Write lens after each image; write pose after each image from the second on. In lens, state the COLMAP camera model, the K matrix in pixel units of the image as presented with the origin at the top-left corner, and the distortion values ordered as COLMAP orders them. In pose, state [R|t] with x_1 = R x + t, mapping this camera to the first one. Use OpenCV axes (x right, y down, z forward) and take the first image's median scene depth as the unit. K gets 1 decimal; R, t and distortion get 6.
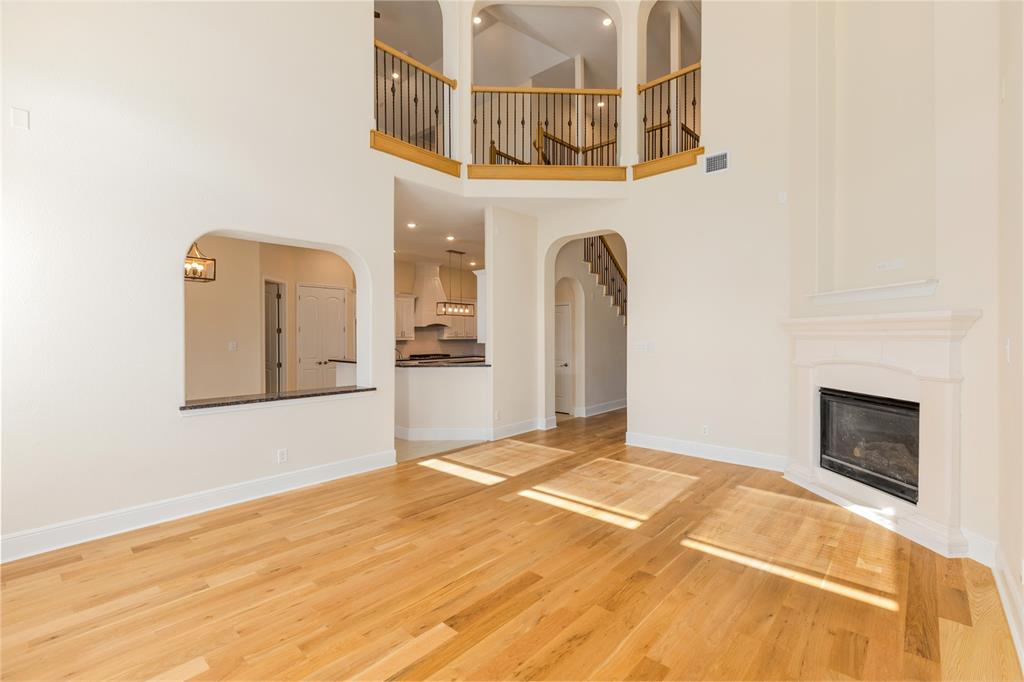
lens RADIAL K [[456.0, 0, 509.7], [0, 456.0, 334.1], [0, 0, 1]] dist [-0.001434, 0.000762]
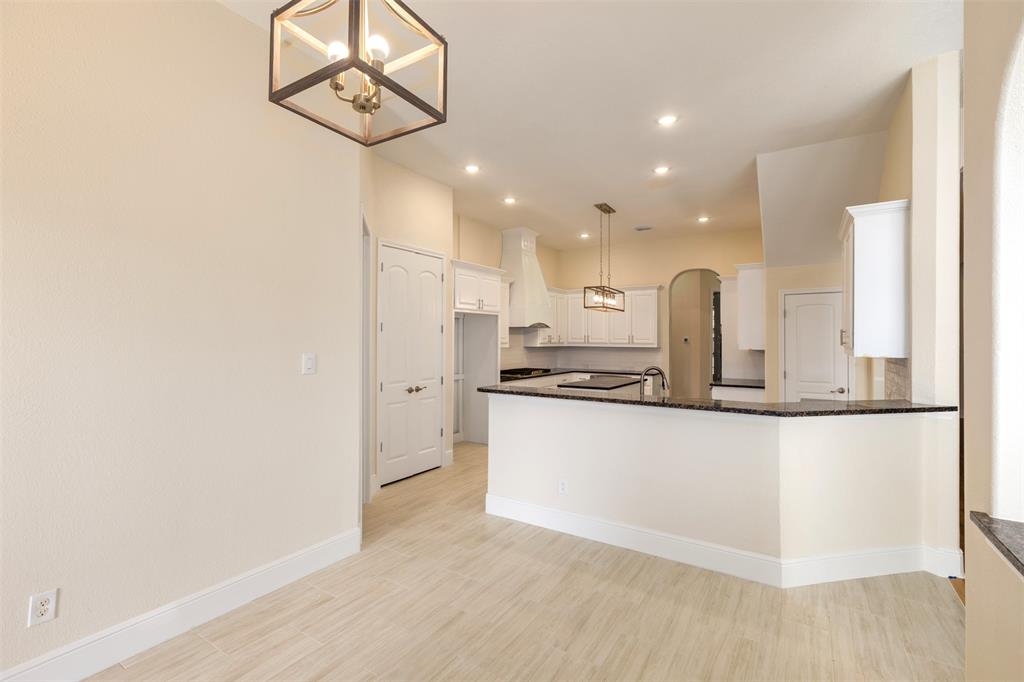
lens RADIAL K [[456.0, 0, 508.4], [0, 456.0, 337.0], [0, 0, 1]] dist [-0.001434, 0.000762]
pose [[0.986790, 0.007226, 0.161844, -0.328558], [-0.006161, 0.999956, -0.007084, 0.002851], [-0.161888, 0.005993, 0.986791, 0.377834]]
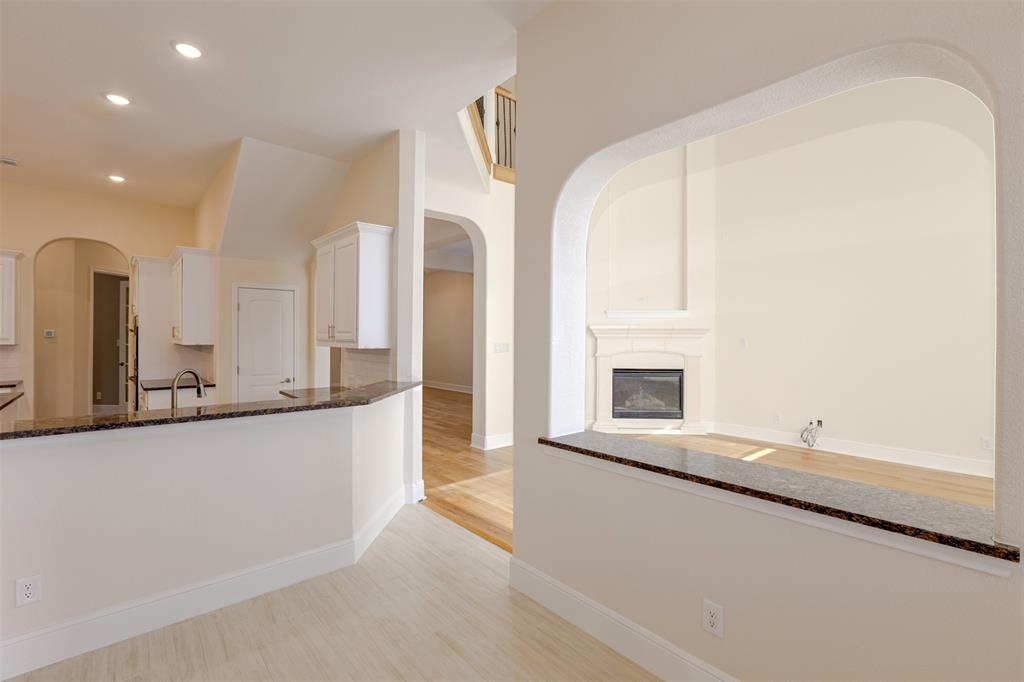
lens RADIAL K [[456.0, 0, 509.2], [0, 456.0, 337.4], [0, 0, 1]] dist [-0.001434, 0.000762]
pose [[0.120794, 0.000197, 0.992678, -0.397597], [-0.004075, 0.999992, 0.000297, 0.002875], [-0.992669, -0.004081, 0.120794, 0.478567]]
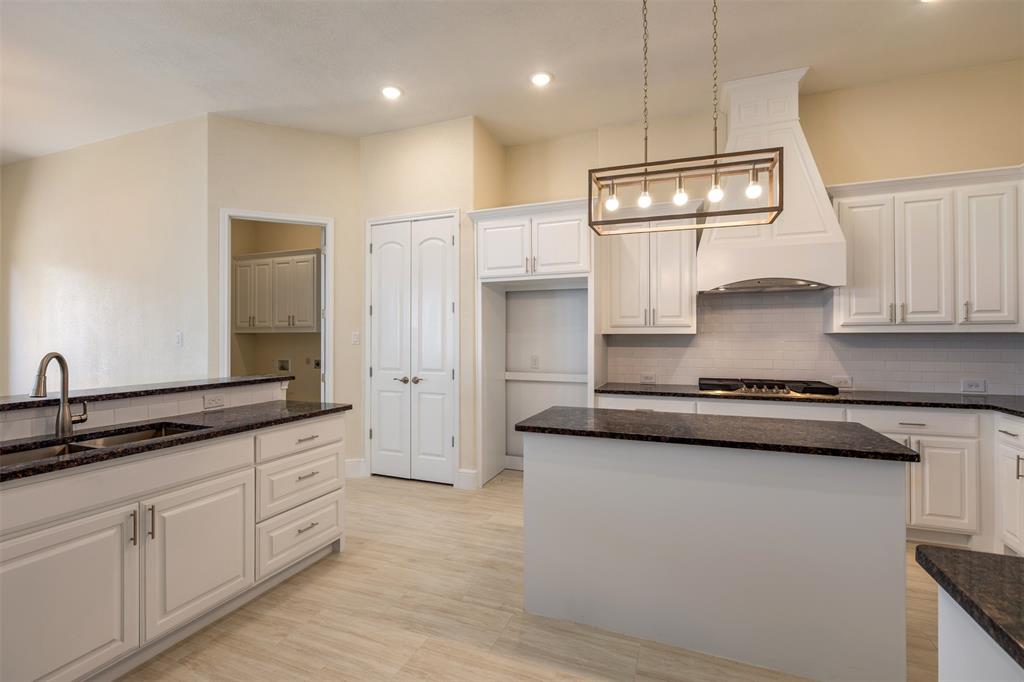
lens RADIAL K [[456.0, 0, 511.6], [0, 456.0, 339.3], [0, 0, 1]] dist [-0.001434, 0.000762]
pose [[0.363568, 0.004711, -0.931556, 0.055546], [-0.000321, 0.999988, 0.004932, 0.015720], [0.931567, -0.001494, 0.363566, 0.786507]]
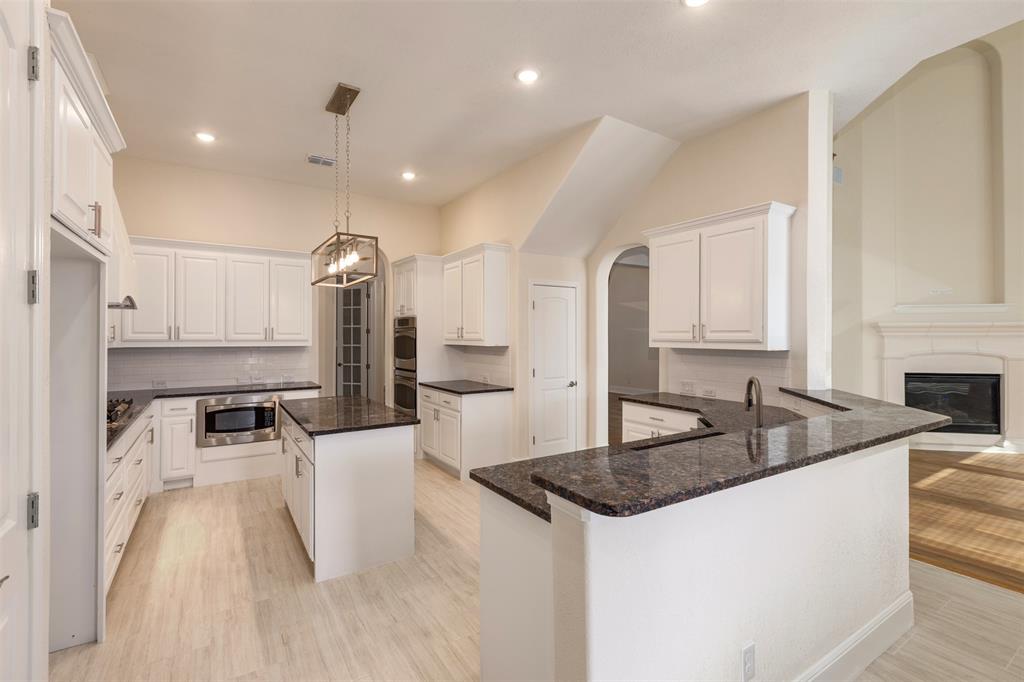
lens RADIAL K [[456.0, 0, 506.6], [0, 456.0, 334.2], [0, 0, 1]] dist [-0.001434, 0.000762]
pose [[0.262035, 0.005880, 0.965040, -0.396734], [-0.000202, 0.999982, -0.006038, 0.003280], [-0.965058, 0.001387, 0.262032, 0.735838]]
